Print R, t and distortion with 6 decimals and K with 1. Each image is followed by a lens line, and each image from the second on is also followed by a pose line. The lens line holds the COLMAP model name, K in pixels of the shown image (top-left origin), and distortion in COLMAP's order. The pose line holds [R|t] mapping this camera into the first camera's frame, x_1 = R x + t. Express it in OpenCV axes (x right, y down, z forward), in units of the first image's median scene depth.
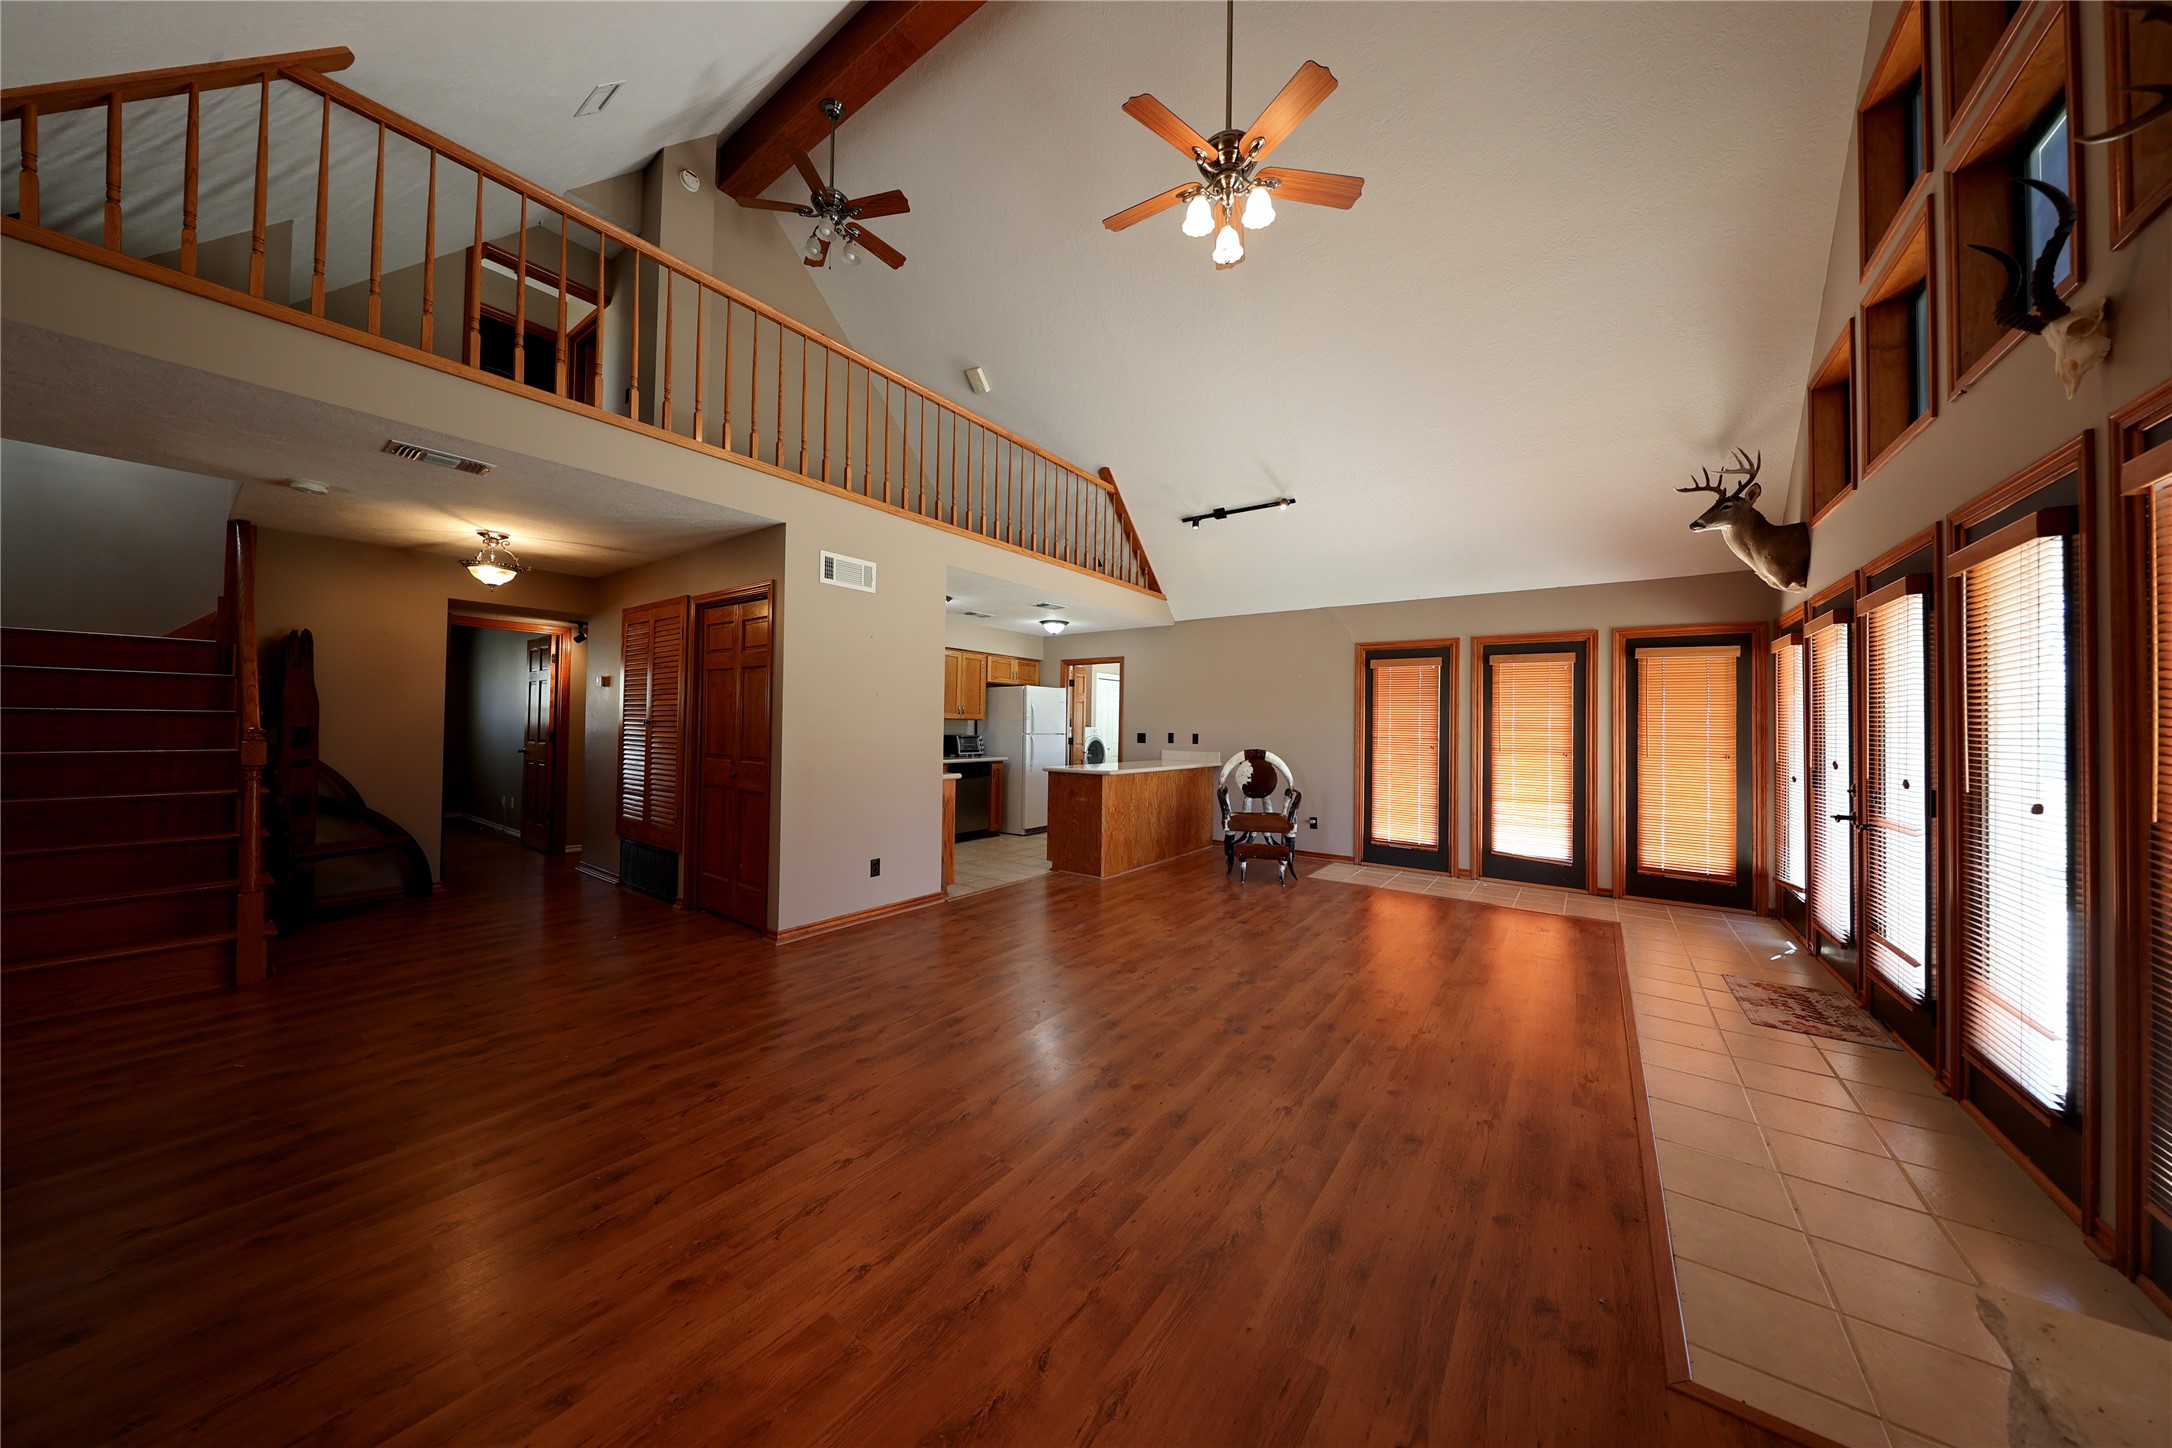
lens RADIAL K [[683.0, 0, 1088.2], [0, 683.0, 715.6], [0, 0, 1]] dist [0.008587, -0.004998]
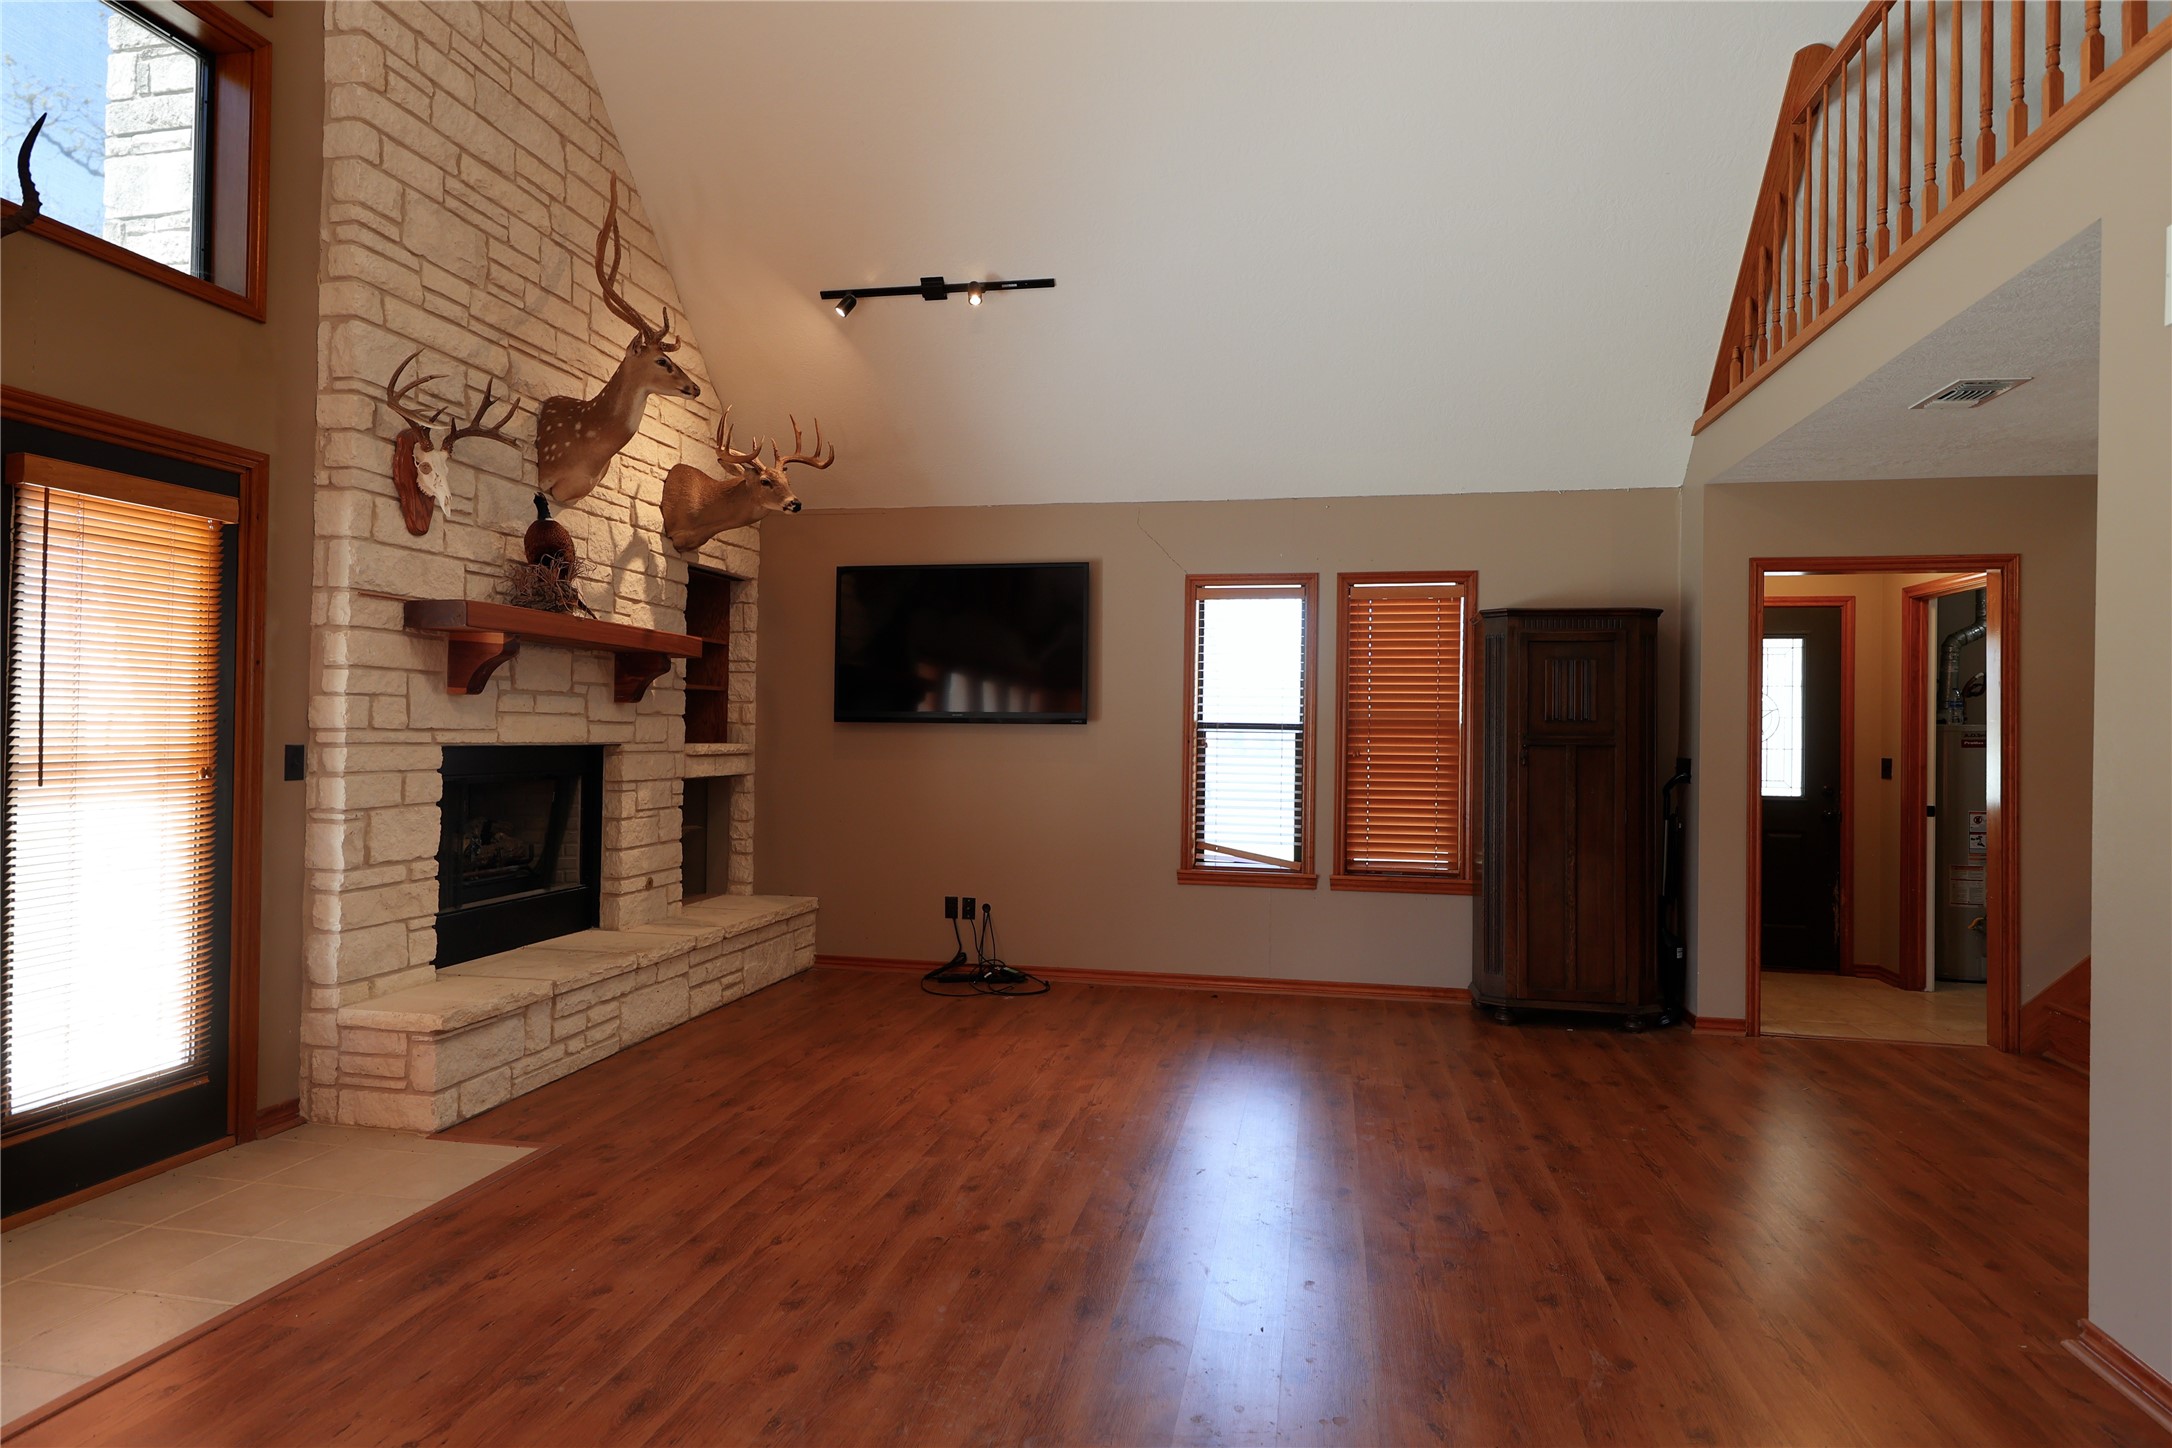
lens RADIAL K [[1199.4, 0, 1088.6], [0, 1199.4, 712.8], [0, 0, 1]] dist [0.029370, -0.016081]
pose [[-0.907259, -0.038219, -0.418831, 0.300382], [-0.025890, 0.999049, -0.035082, 0.021589], [0.419774, -0.020985, -0.907386, 1.268763]]
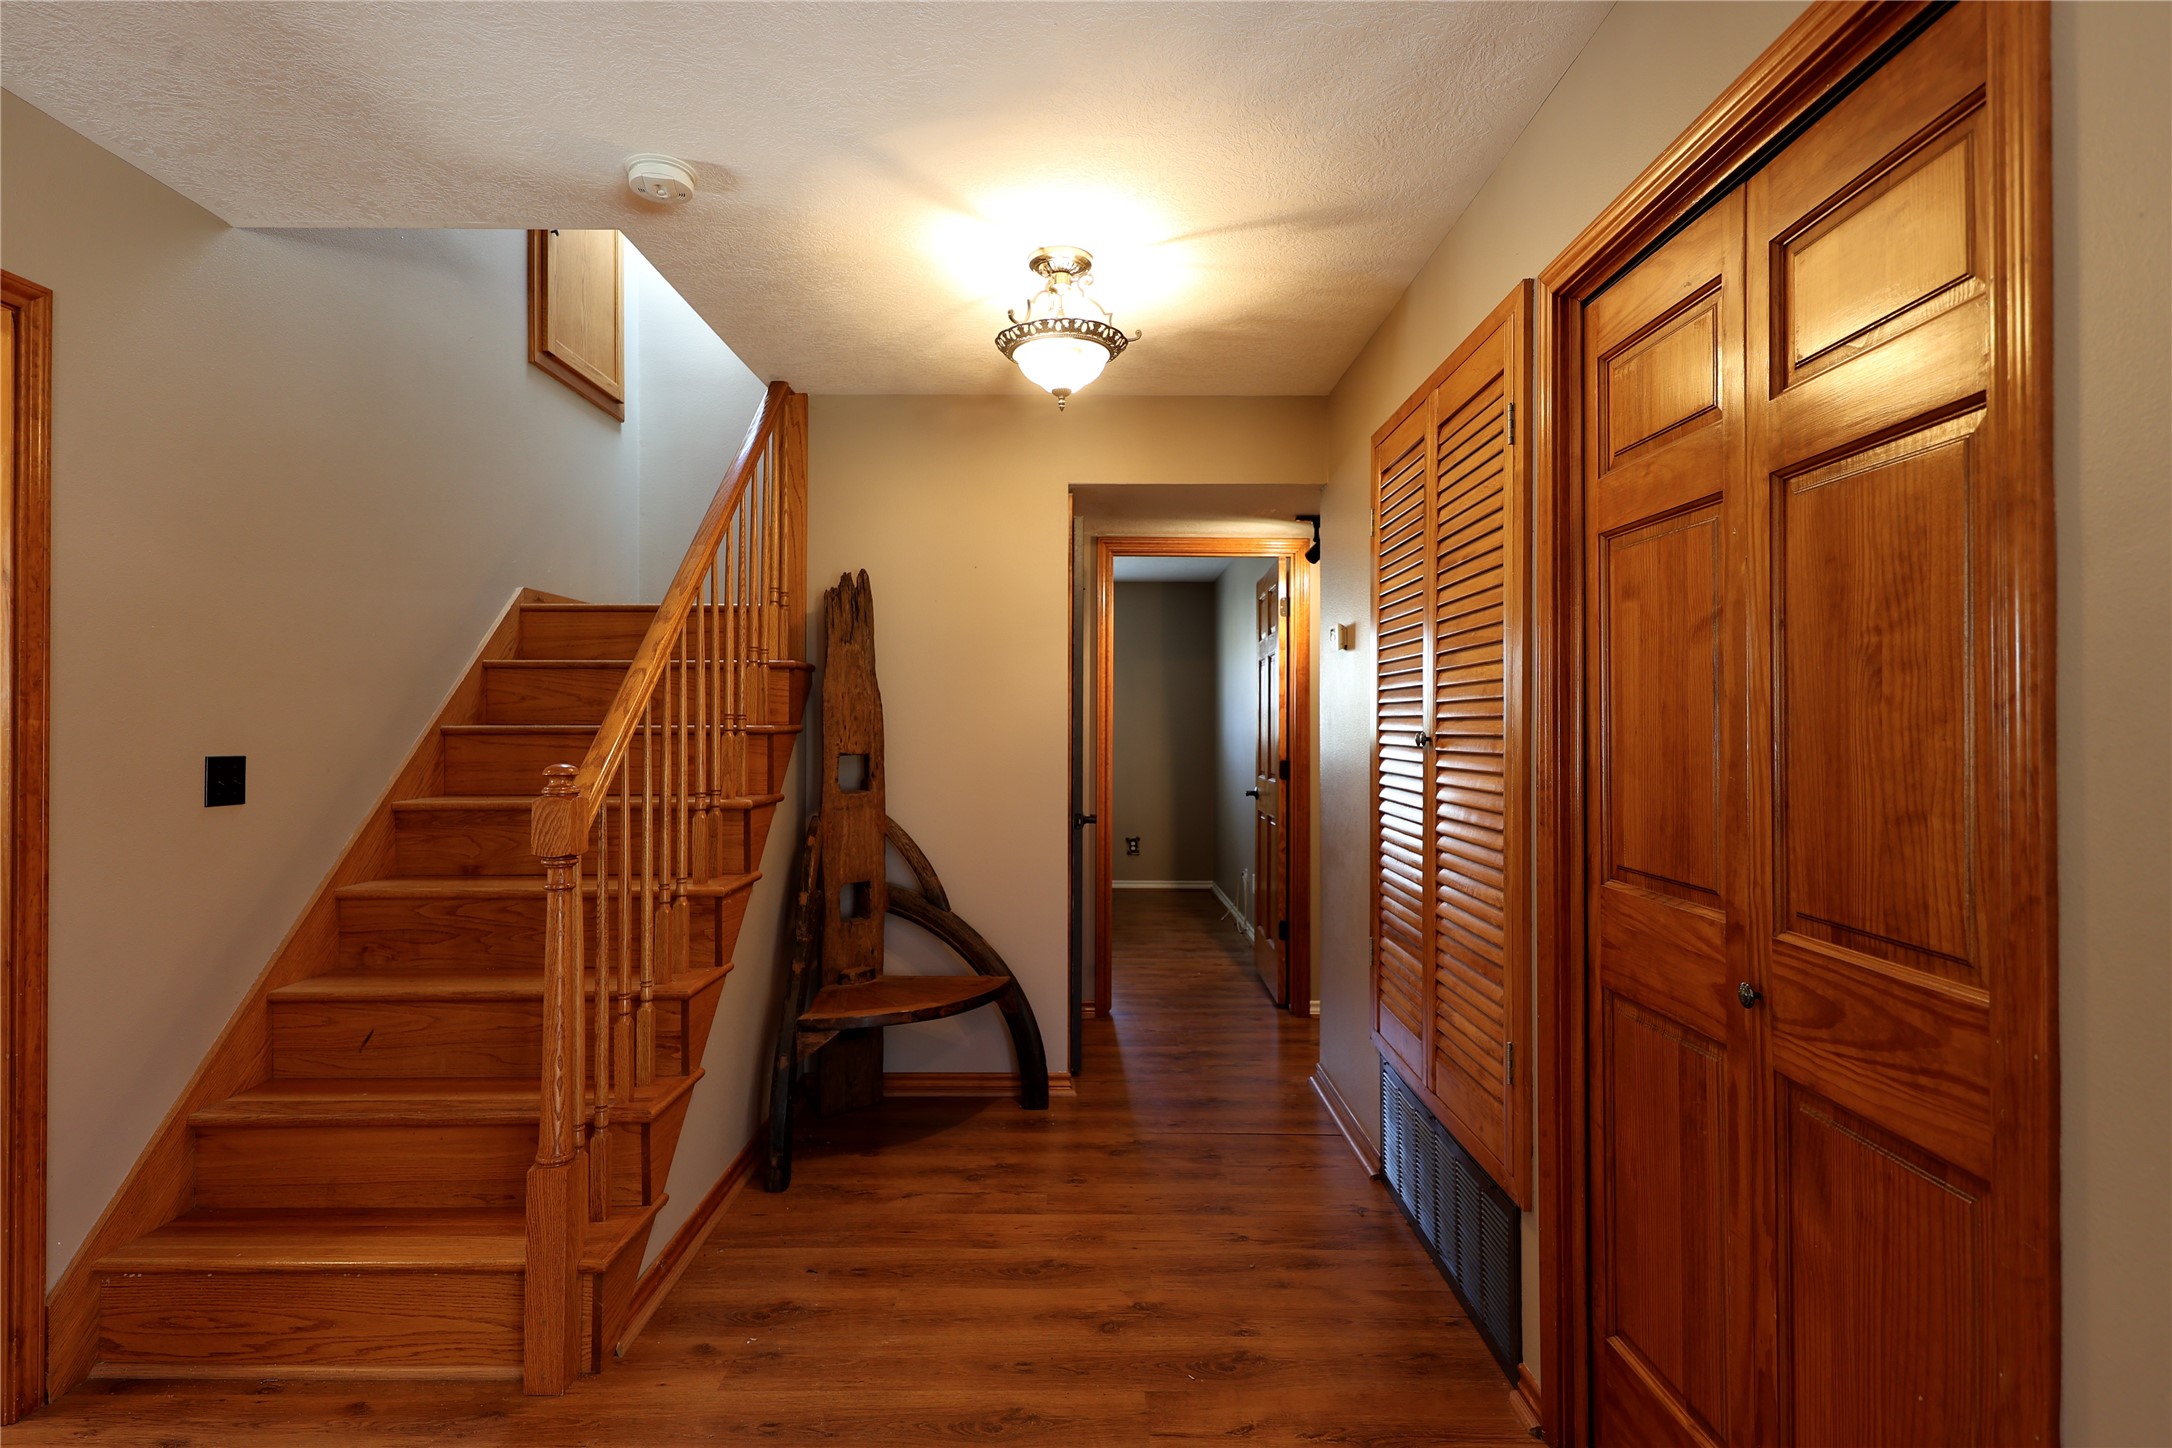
lens RADIAL K [[986.7, 0, 1096.0], [0, 986.7, 717.3], [0, 0, 1]] dist [0.008581, -0.000400]
pose [[0.568629, -0.024477, -0.822230, -0.403855], [0.021284, 0.999660, -0.015040, 0.003009], [0.822319, -0.008948, 0.568956, 0.706131]]
